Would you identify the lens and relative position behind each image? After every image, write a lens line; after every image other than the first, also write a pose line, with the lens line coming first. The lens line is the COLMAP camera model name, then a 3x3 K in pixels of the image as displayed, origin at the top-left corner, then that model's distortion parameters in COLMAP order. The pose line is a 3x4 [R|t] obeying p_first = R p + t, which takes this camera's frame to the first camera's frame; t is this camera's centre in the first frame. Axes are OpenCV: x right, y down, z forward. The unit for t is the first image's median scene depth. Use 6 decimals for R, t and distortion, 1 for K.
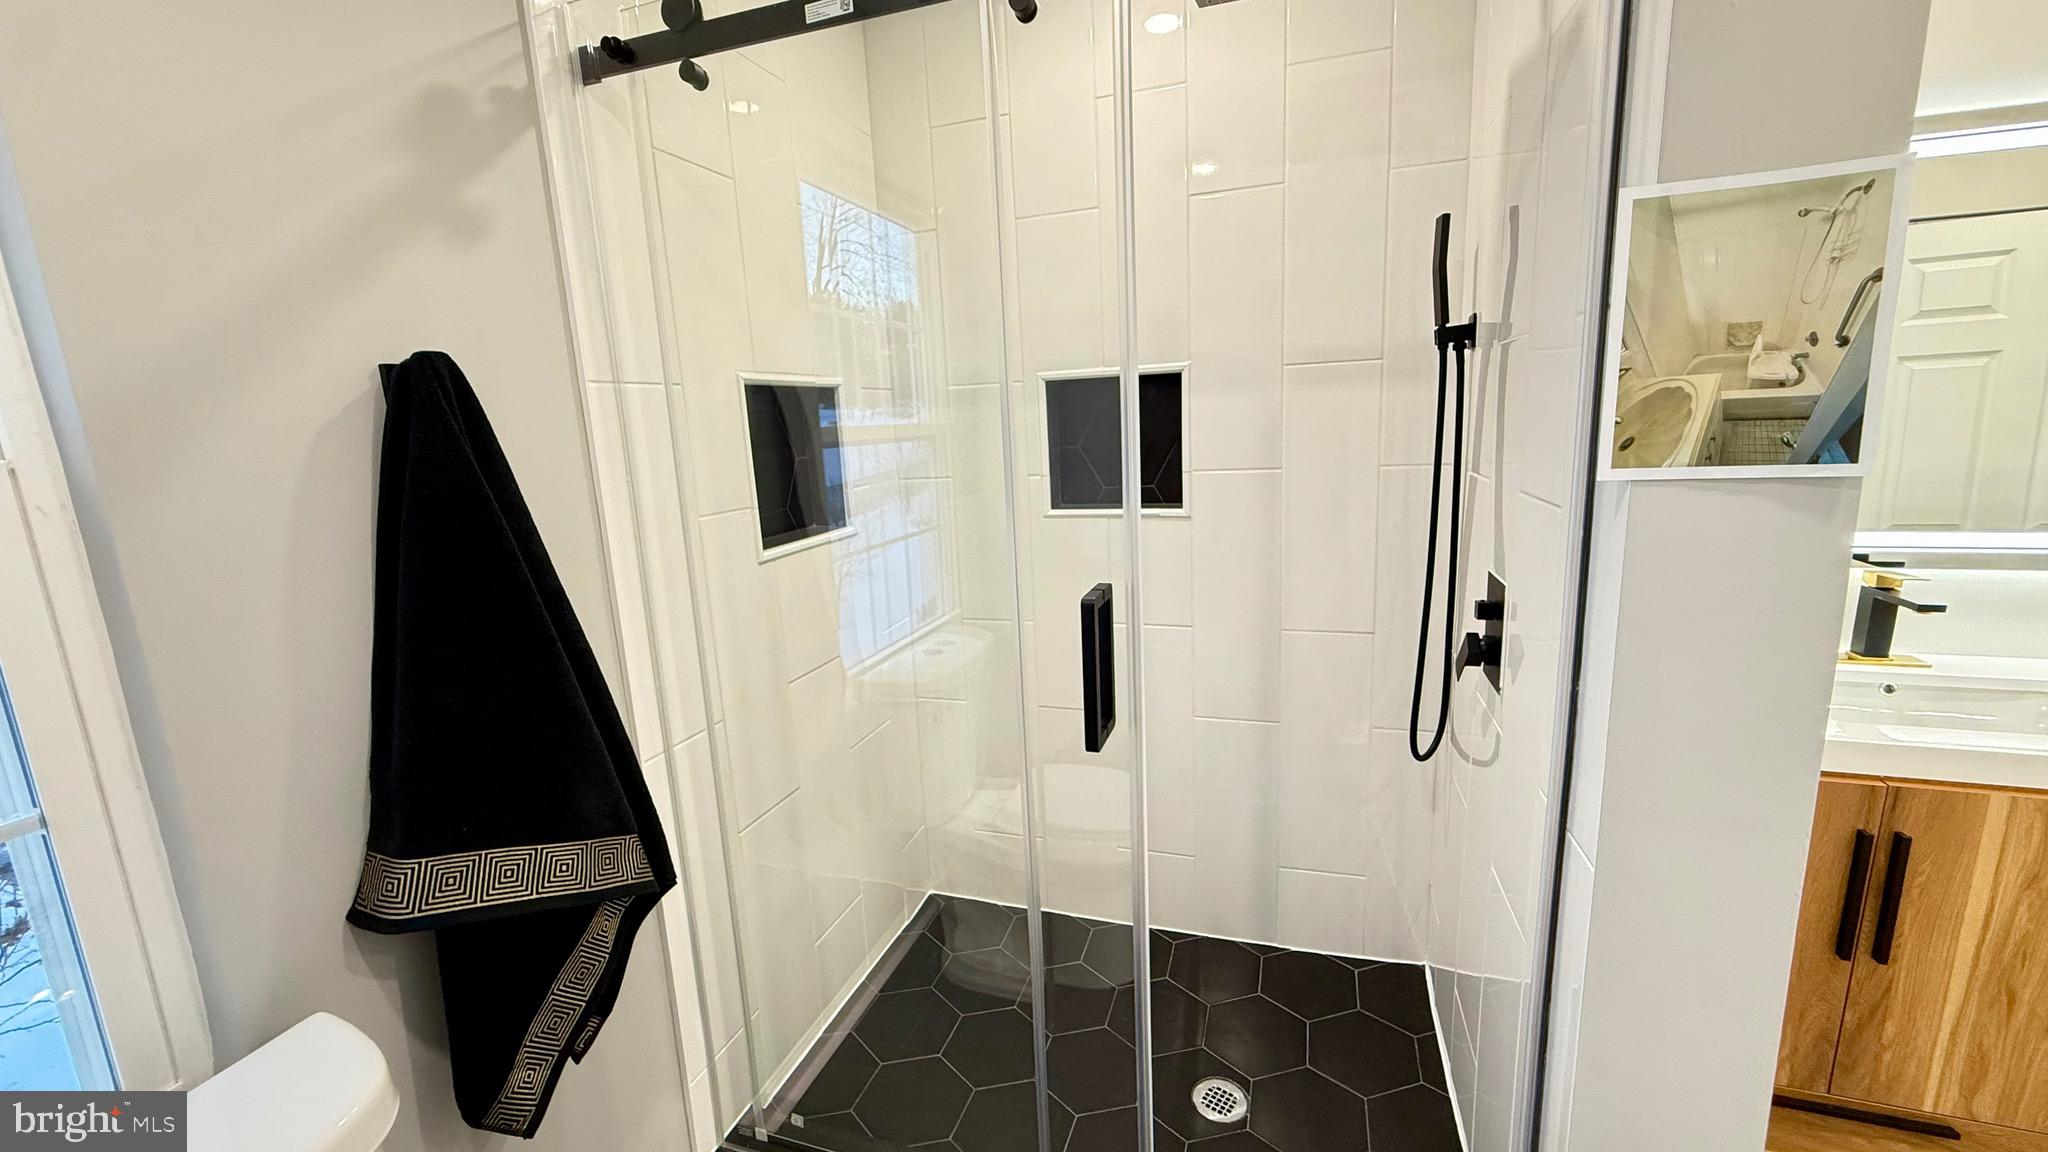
lens RADIAL K [[807.7, 0, 1014.9], [0, 807.7, 575.0], [0, 0, 1]] dist [0.001210, 0.000084]
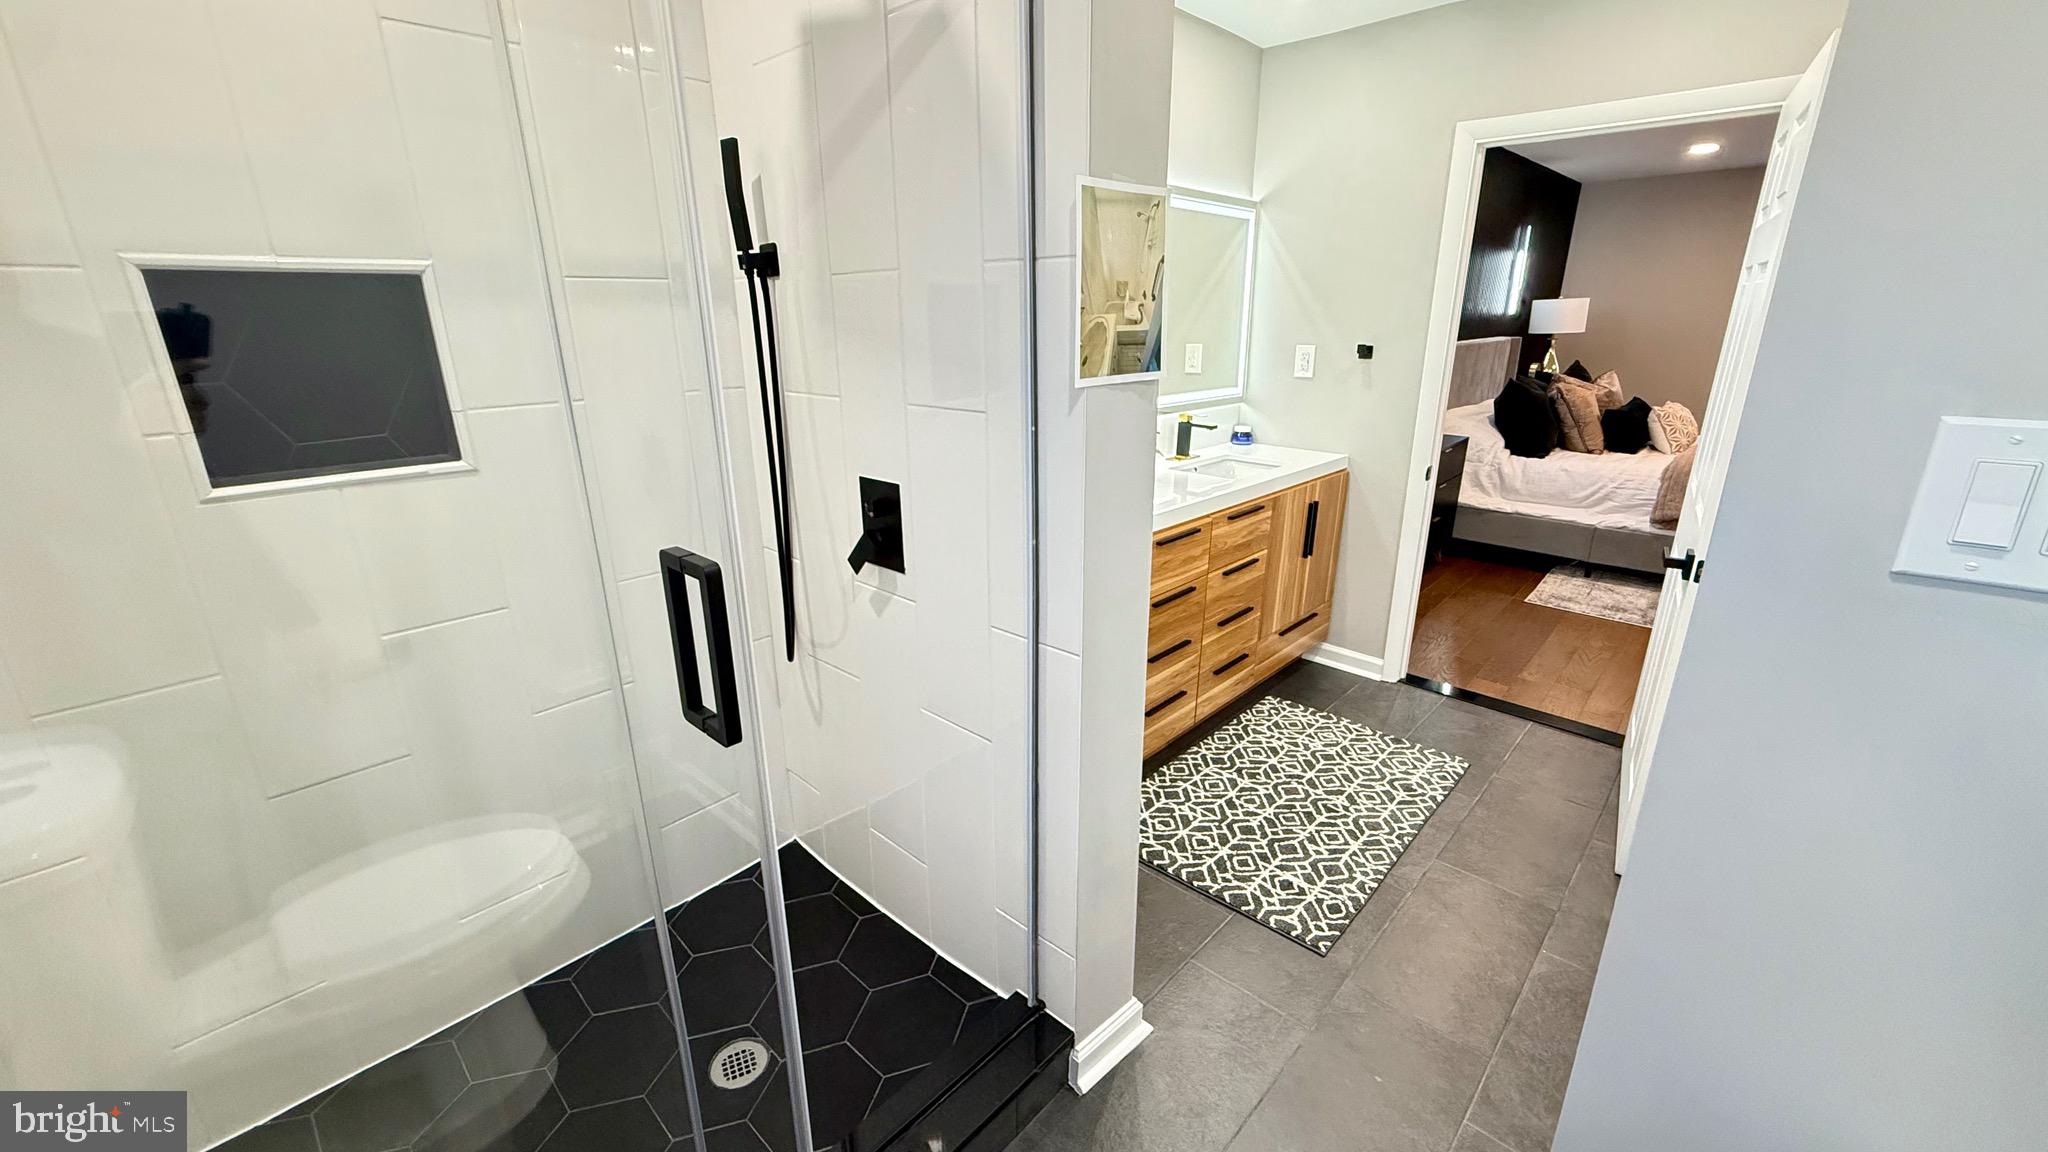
lens RADIAL K [[807.7, 0, 1014.7], [0, 807.7, 571.6], [0, 0, 1]] dist [0.001210, 0.000084]
pose [[0.425465, -0.235054, 0.873916, -0.676498], [0.164189, 0.969703, 0.180882, -0.083748], [-0.889956, 0.066529, 0.451168, 0.514129]]
